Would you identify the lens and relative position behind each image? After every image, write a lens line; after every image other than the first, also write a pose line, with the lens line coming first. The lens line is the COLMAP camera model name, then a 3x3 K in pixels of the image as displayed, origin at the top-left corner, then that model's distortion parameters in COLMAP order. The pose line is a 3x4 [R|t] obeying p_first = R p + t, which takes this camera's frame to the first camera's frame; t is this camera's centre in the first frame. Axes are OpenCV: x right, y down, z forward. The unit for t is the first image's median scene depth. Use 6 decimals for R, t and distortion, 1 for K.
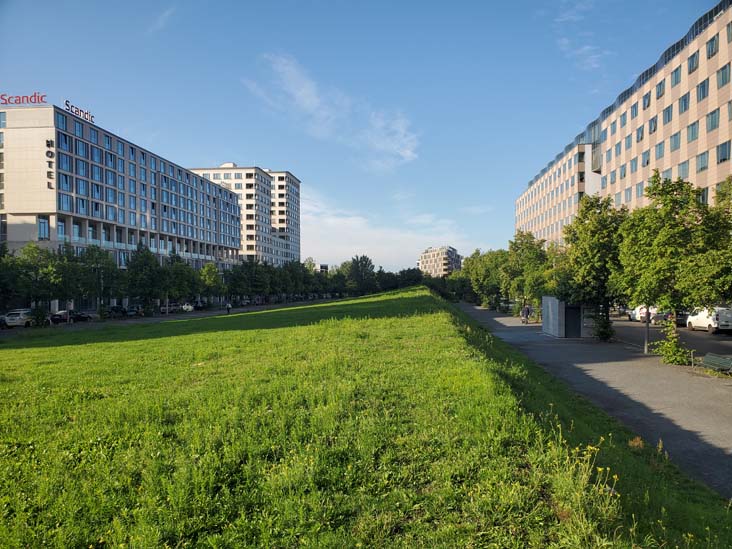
lens RADIAL K [[555.0, 0, 367.2], [0, 555.0, 298.3], [0, 0, 1]] dist [-0.000637, -0.000809]
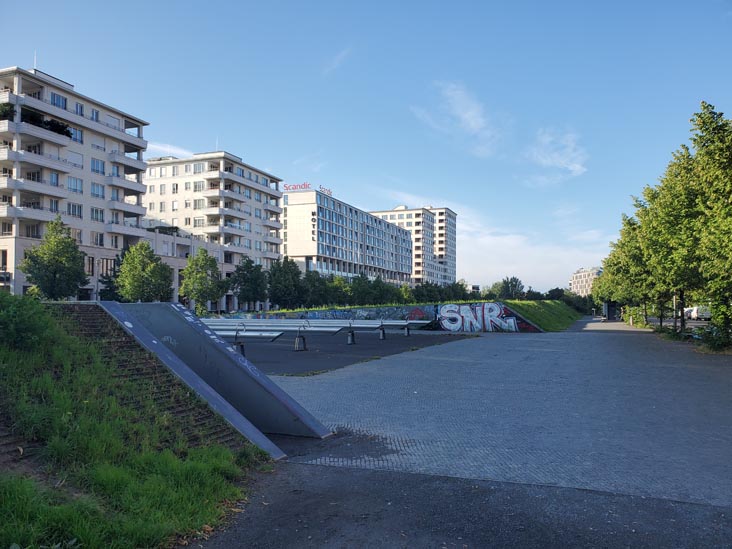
lens RADIAL K [[556.1, 0, 364.8], [0, 556.1, 291.8], [0, 0, 1]] dist [0.111888, -0.001935]
pose [[0.964220, 0.000985, -0.265103, 0.014280], [-0.013801, 0.998824, -0.046485, 0.026436], [0.264745, 0.048480, 0.963099, -0.496109]]
